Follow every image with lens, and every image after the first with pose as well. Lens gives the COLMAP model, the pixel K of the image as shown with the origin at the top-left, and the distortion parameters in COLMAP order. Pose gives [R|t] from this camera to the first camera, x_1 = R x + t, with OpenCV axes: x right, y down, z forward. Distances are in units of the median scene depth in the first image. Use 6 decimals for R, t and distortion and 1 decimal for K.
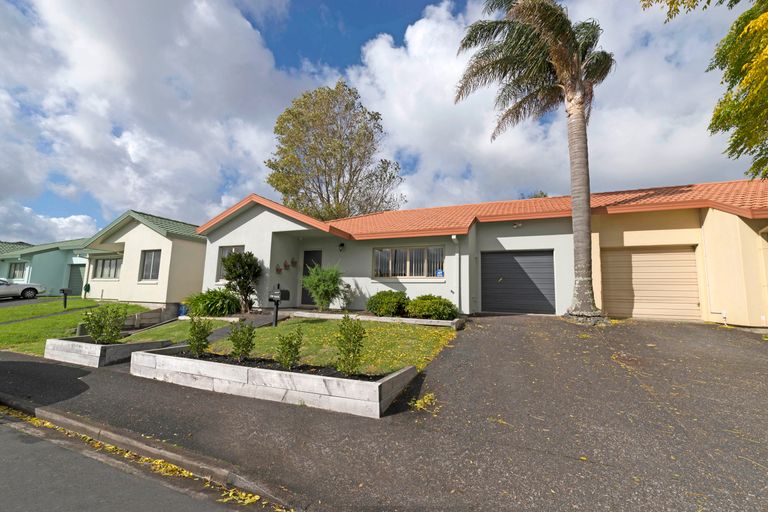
lens RADIAL K [[328.9, 0, 382.8], [0, 328.9, 258.0], [0, 0, 1]] dist [0.000578, 0.000438]
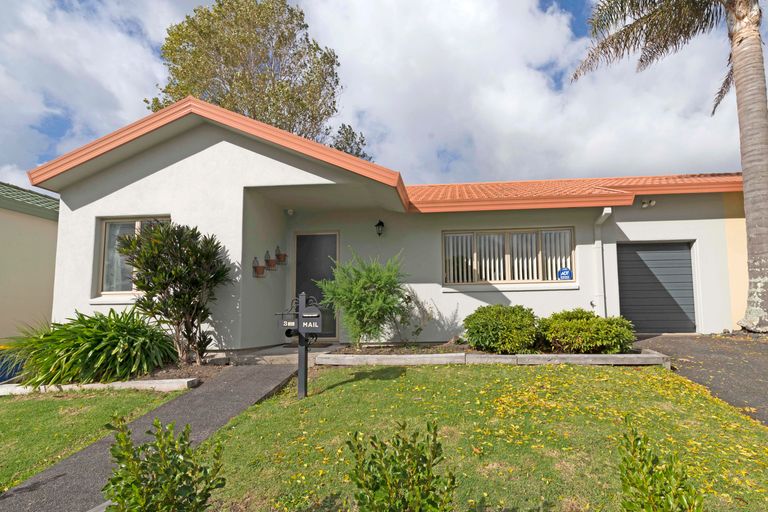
lens RADIAL K [[353.2, 0, 383.5], [0, 353.2, 292.8], [0, 0, 1]] dist [-0.001356, -0.000059]
pose [[0.942742, -0.013365, 0.333254, -0.331327], [-0.002787, 0.998846, 0.047941, 0.047571], [-0.333510, -0.046124, 0.941617, 0.475584]]
